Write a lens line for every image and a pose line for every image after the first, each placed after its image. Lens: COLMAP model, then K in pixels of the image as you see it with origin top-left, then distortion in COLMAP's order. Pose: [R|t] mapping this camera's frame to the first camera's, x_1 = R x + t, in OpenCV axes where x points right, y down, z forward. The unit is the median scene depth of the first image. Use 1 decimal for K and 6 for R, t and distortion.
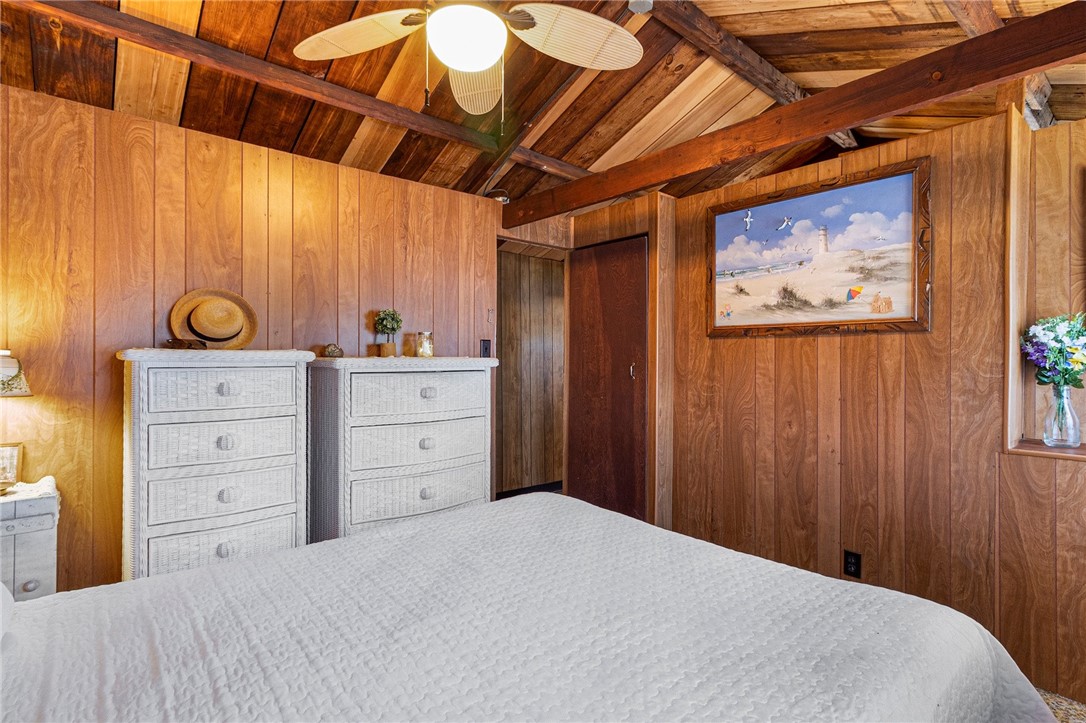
lens RADIAL K [[527.9, 0, 552.8], [0, 527.9, 360.3], [0, 0, 1]] dist [0.001126, -0.000369]
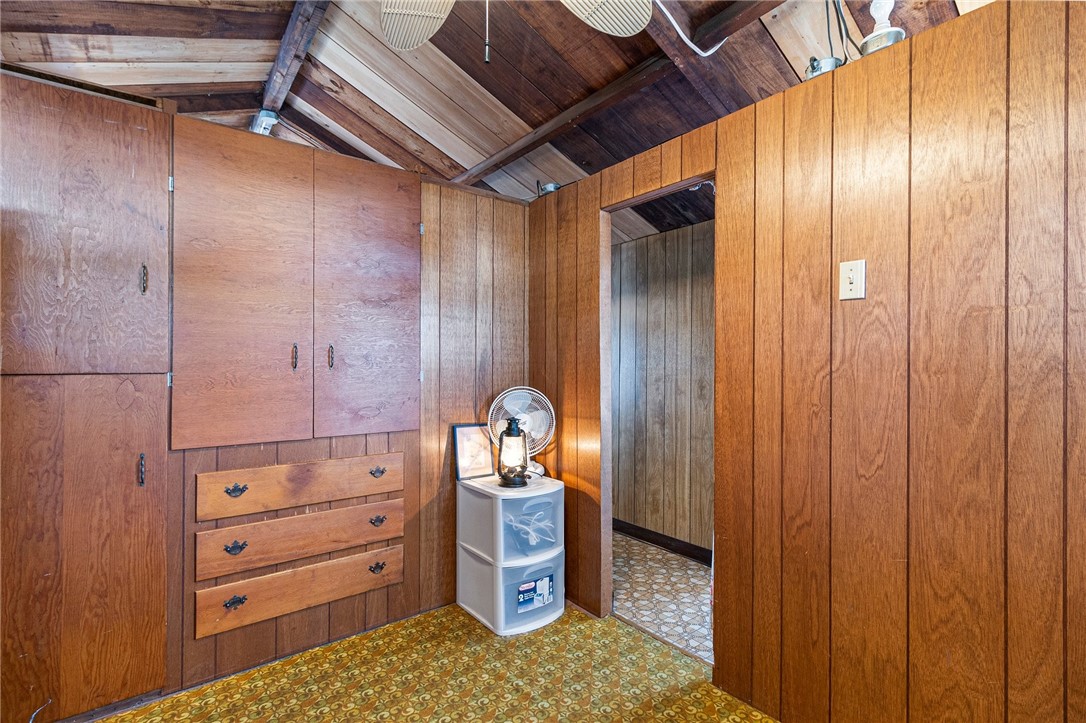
lens RADIAL K [[517.6, 0, 554.8], [0, 517.6, 370.0], [0, 0, 1]] dist [0.002075, 0.000414]
pose [[-0.051136, 0.001471, -0.998691, 1.368061], [0.000260, 0.999999, 0.001459, 0.002587], [0.998692, -0.000185, -0.051136, 1.654955]]
